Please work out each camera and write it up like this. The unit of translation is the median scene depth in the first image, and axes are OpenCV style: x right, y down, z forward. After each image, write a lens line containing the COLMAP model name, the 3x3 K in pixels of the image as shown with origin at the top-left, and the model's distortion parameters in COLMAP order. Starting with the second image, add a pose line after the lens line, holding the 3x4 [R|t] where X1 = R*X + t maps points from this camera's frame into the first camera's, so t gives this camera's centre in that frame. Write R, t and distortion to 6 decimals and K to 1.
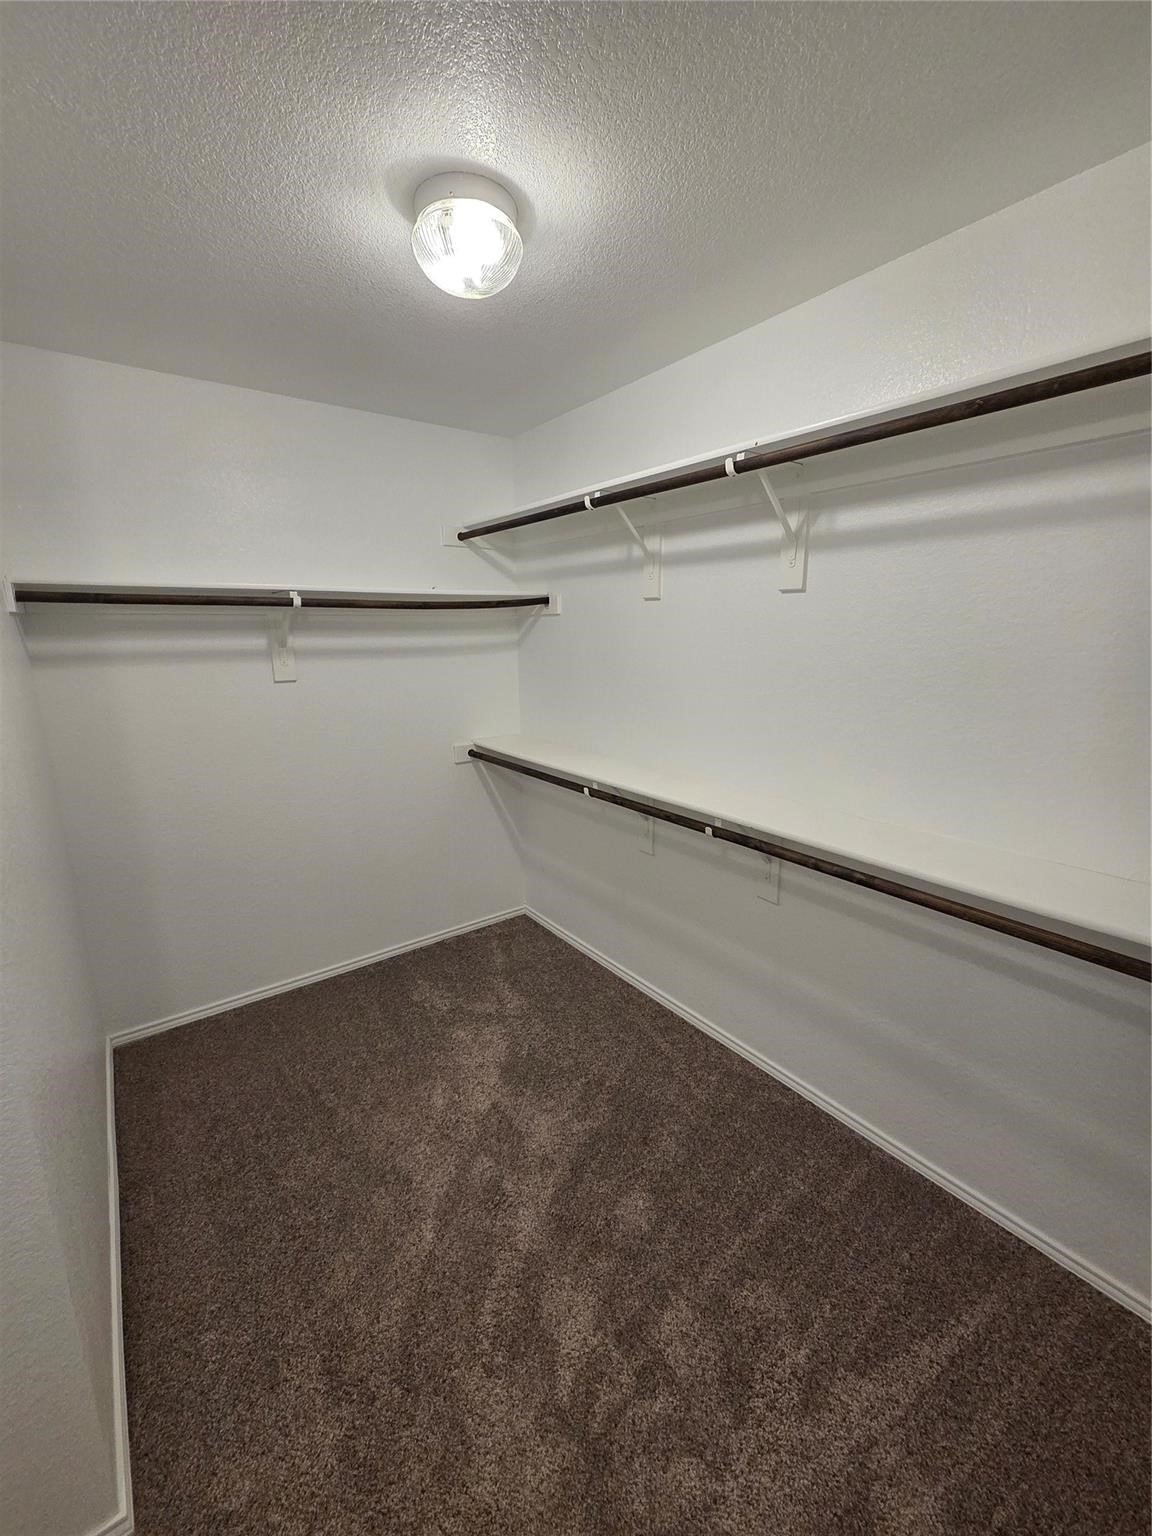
lens RADIAL K [[629.4, 0, 575.2], [0, 629.4, 769.6], [0, 0, 1]] dist [0.007447, -0.002460]
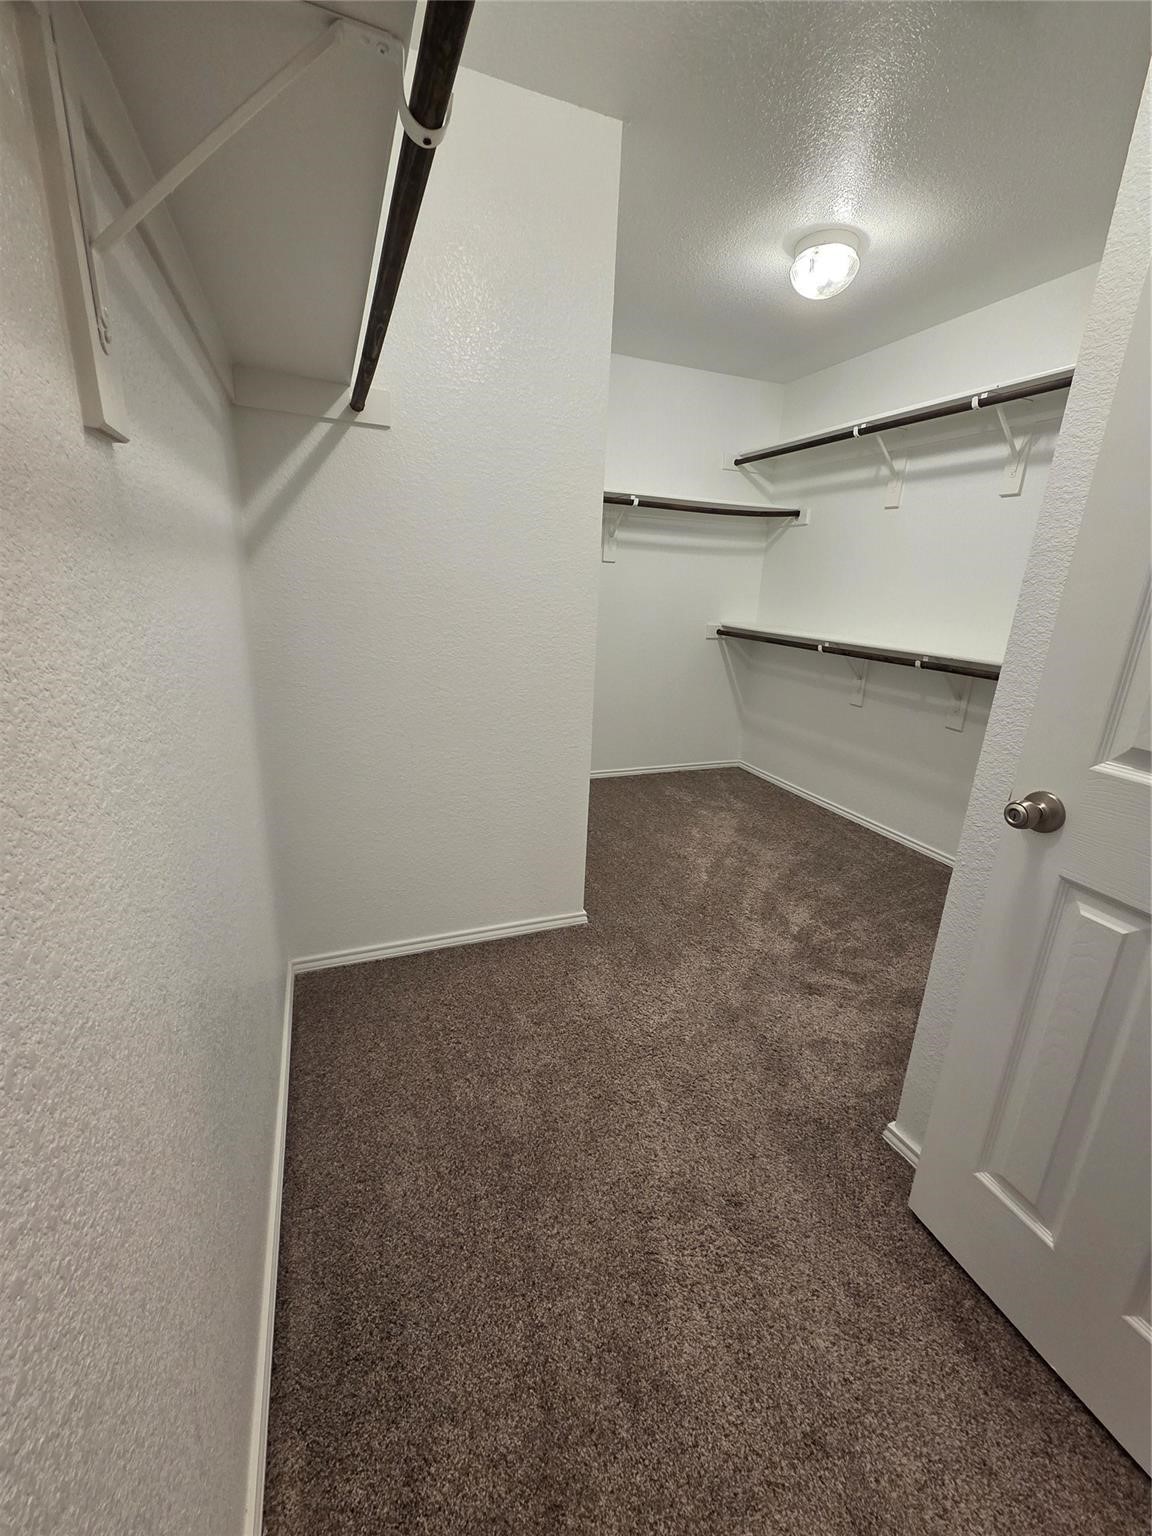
lens RADIAL K [[629.4, 0, 574.8], [0, 629.4, 768.3], [0, 0, 1]] dist [0.007447, -0.002460]
pose [[0.963313, 0.123127, -0.238471, -0.152634], [-0.107001, 0.991077, 0.079476, 0.268583], [0.246129, -0.051043, 0.967892, -0.541336]]
